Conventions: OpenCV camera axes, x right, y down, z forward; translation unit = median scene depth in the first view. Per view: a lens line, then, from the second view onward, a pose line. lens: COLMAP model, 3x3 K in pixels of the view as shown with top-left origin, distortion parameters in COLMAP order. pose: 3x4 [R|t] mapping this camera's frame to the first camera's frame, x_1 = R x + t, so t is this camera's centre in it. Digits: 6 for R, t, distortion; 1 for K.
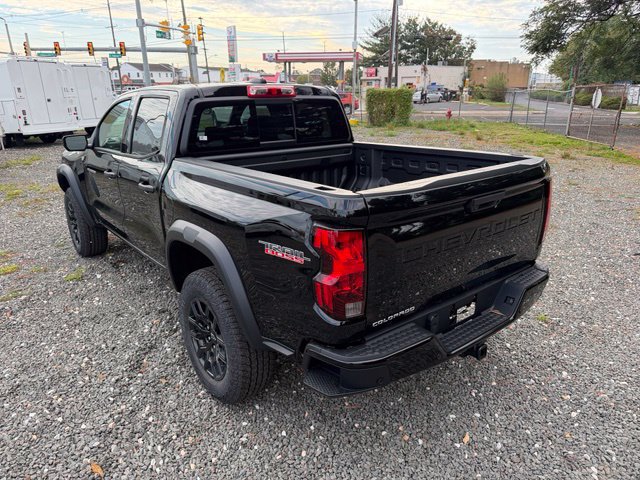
lens RADIAL K [[459.1, 0, 320.1], [0, 459.1, 240.9], [0, 0, 1]] dist [0.010087, -0.015689]
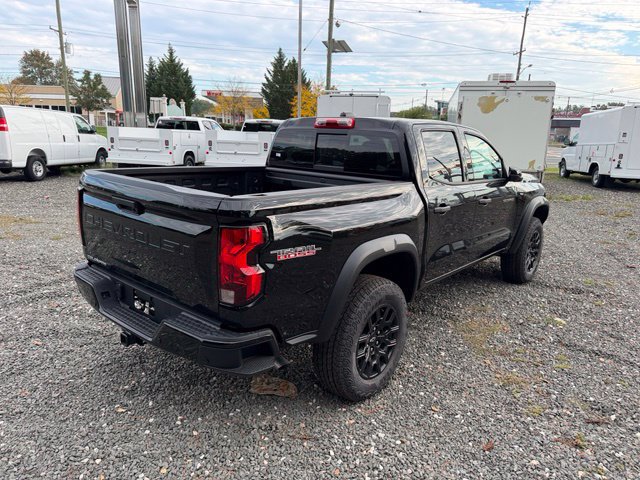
lens RADIAL K [[459.1, 0, 322.2], [0, 459.1, 241.6], [0, 0, 1]] dist [0.010087, -0.015689]
pose [[0.205257, 0.244583, -0.947654, 1.039348], [-0.335221, 0.927272, 0.166716, -0.237672], [0.919509, 0.283454, 0.272319, 0.763389]]
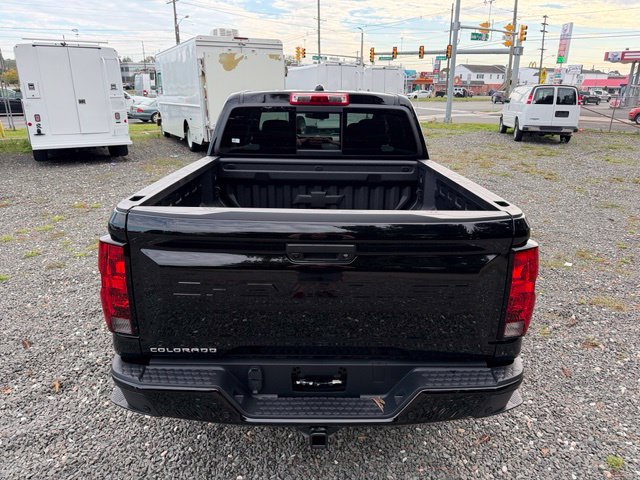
lens RADIAL K [[459.1, 0, 328.3], [0, 459.1, 242.3], [0, 0, 1]] dist [0.010087, -0.015689]
pose [[0.796875, 0.208900, -0.566879, 0.527744], [-0.208947, 0.975708, 0.065835, -0.101174], [0.566861, 0.065986, 0.821166, 0.243608]]
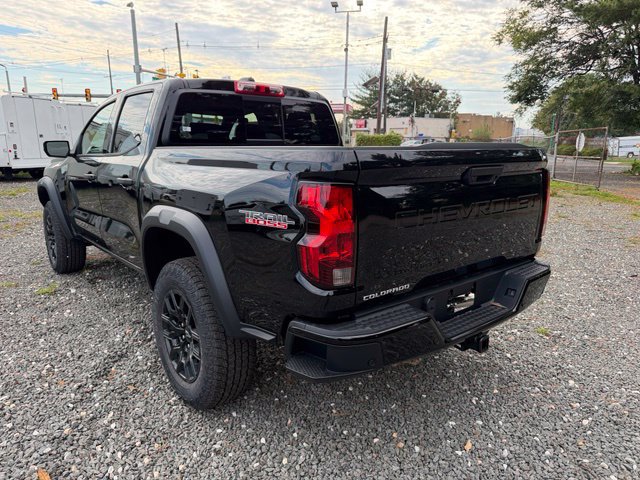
lens RADIAL K [[459.1, 0, 318.3], [0, 459.1, 239.5], [0, 0, 1]] dist [0.010087, -0.015689]
pose [[0.999770, 0.011717, 0.017949, 0.005483], [-0.009739, 0.994258, -0.106565, 0.097532], [-0.019095, 0.106366, 0.994144, 0.059379]]
